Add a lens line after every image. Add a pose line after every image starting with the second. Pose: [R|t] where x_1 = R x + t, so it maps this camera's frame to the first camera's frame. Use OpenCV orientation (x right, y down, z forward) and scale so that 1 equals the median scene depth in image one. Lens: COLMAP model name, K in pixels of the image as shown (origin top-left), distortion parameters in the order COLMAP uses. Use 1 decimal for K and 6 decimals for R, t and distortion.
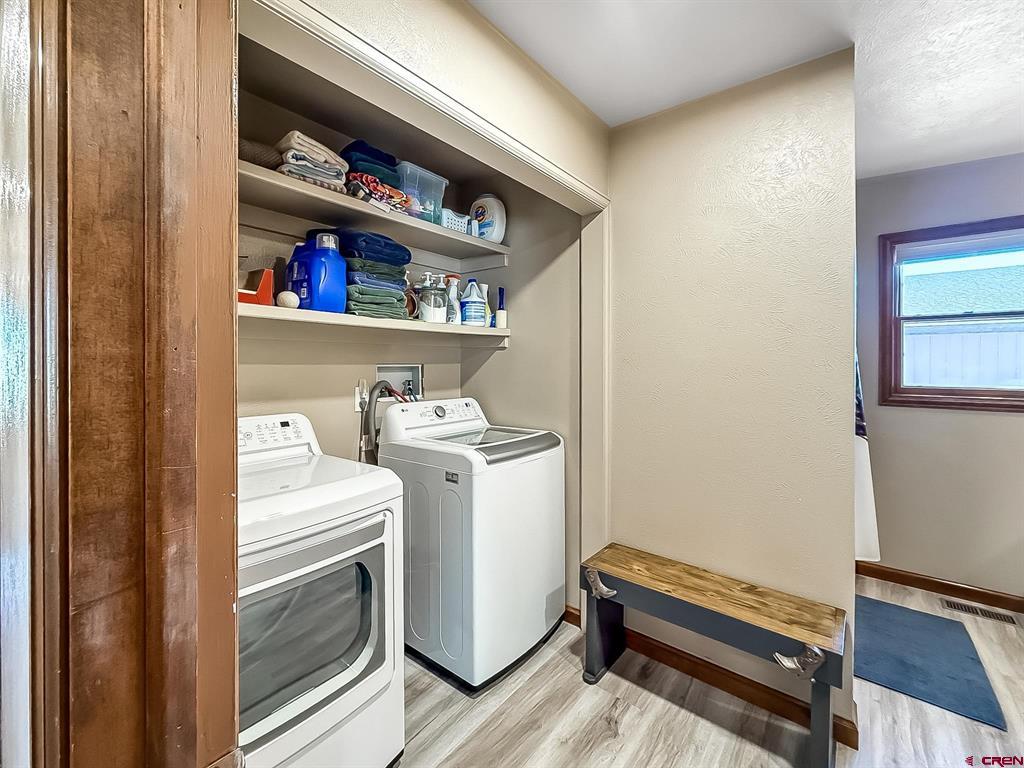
lens RADIAL K [[426.1, 0, 512.7], [0, 426.1, 364.7], [0, 0, 1]] dist [-0.003268, 0.000144]
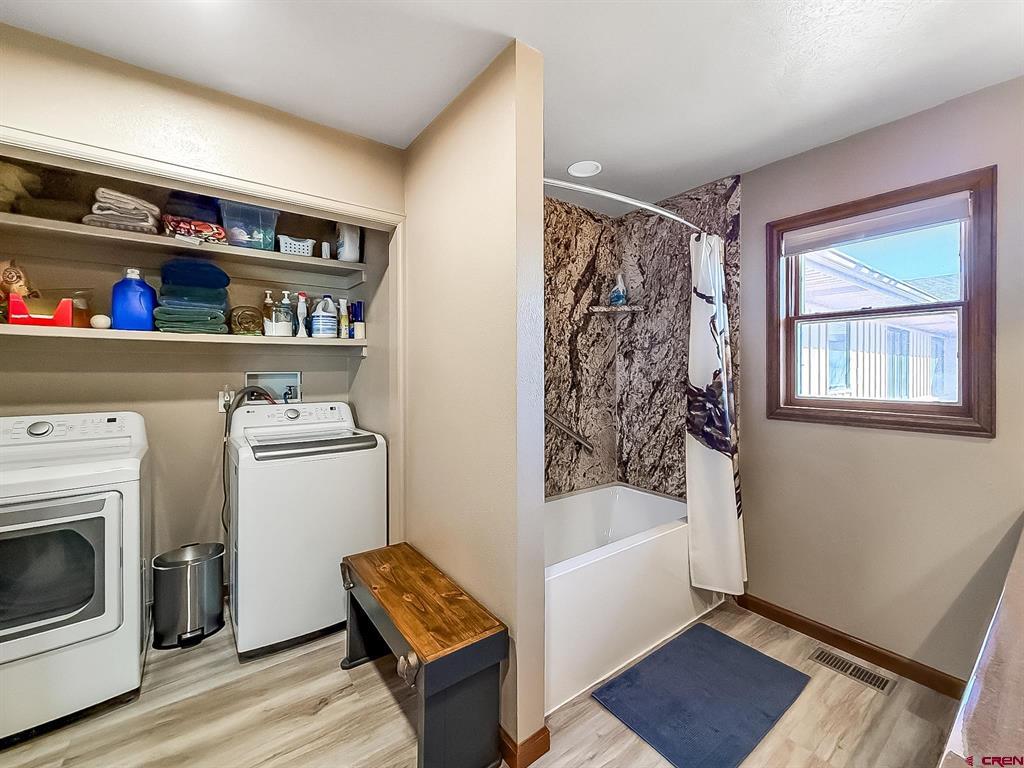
lens RADIAL K [[426.1, 0, 534.5], [0, 426.1, 370.9], [0, 0, 1]] dist [-0.003268, 0.000144]
pose [[0.973288, -0.001669, -0.229580, 0.928978], [0.001187, 0.999997, -0.002239, -0.001144], [0.229583, 0.001907, 0.973287, 0.062790]]
